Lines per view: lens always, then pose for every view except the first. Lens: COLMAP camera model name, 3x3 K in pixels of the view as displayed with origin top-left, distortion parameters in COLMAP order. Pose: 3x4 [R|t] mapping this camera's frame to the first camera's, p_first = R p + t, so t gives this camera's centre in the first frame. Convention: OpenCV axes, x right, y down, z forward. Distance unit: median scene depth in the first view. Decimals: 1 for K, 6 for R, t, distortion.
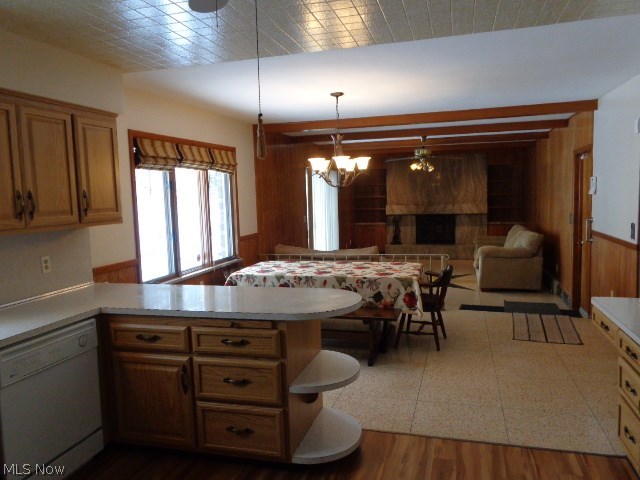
lens RADIAL K [[489.8, 0, 320.0], [0, 489.8, 240.0], [0, 0, 1]] dist [-0.009182, -0.005694]
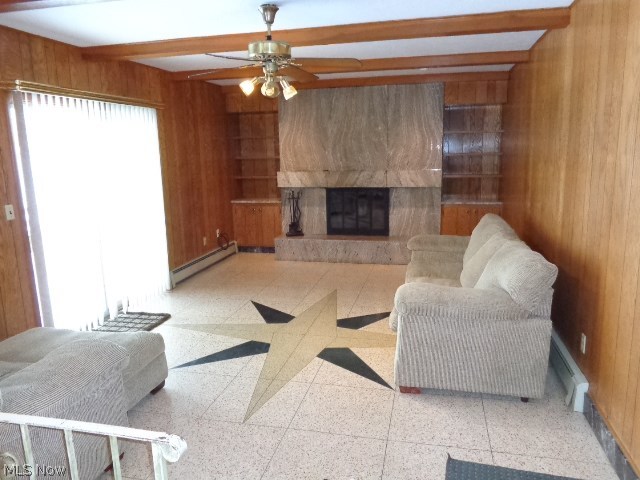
lens RADIAL K [[489.8, 0, 320.0], [0, 489.8, 240.0], [0, 0, 1]] dist [-0.009182, -0.005694]
pose [[0.998733, -0.003631, 0.050183, 0.162270], [-0.000580, 0.996495, 0.083646, -0.039122], [-0.050311, -0.083569, 0.995231, 0.405216]]
